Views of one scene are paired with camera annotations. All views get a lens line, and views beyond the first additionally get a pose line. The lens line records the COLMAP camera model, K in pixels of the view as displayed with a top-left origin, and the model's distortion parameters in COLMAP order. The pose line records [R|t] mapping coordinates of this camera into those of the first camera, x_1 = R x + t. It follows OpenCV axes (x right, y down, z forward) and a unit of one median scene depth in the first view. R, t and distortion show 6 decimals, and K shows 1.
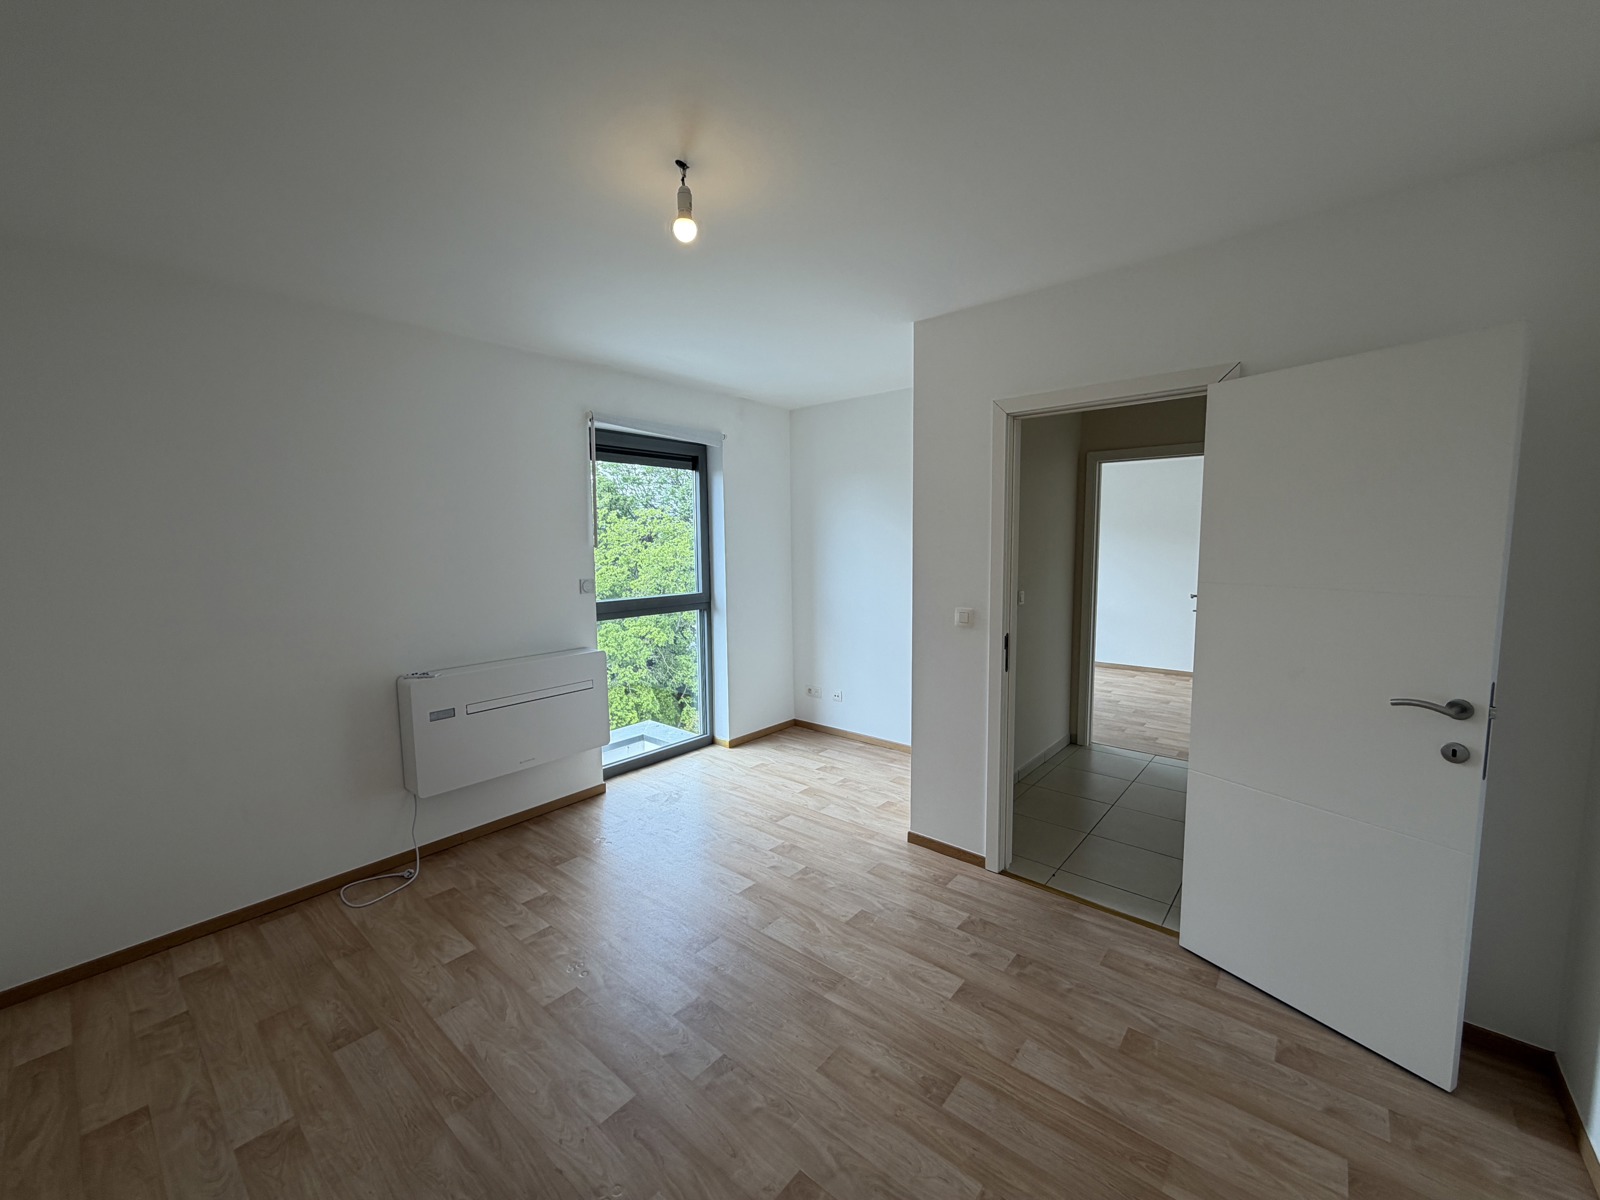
lens RADIAL K [[638.3, 0, 795.6], [0, 638.3, 600.7], [0, 0, 1]] dist [0.001218, 0.000256]
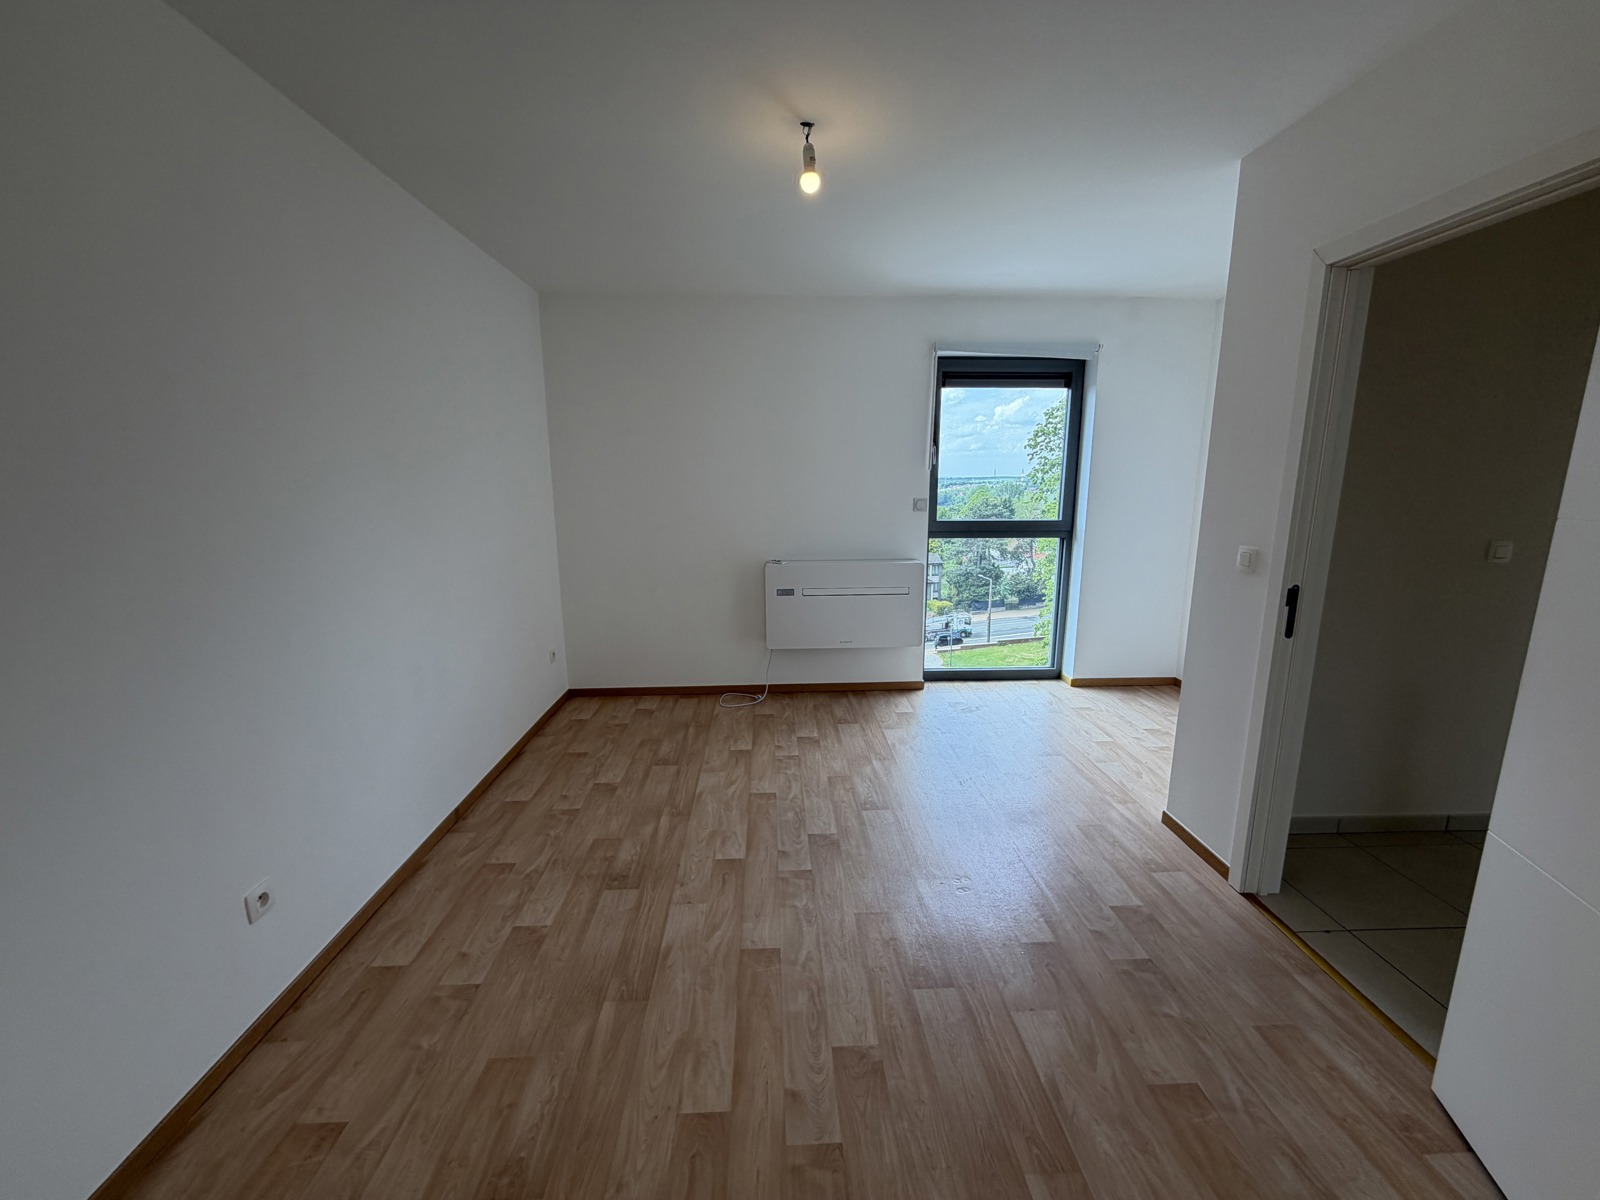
lens RADIAL K [[638.3, 0, 795.6], [0, 638.3, 600.7], [0, 0, 1]] dist [0.001218, 0.000256]
pose [[0.677273, 0.147865, -0.720720, 0.465067], [-0.073821, 0.988310, 0.133394, 0.013912], [0.732019, -0.037139, 0.680271, 0.094495]]
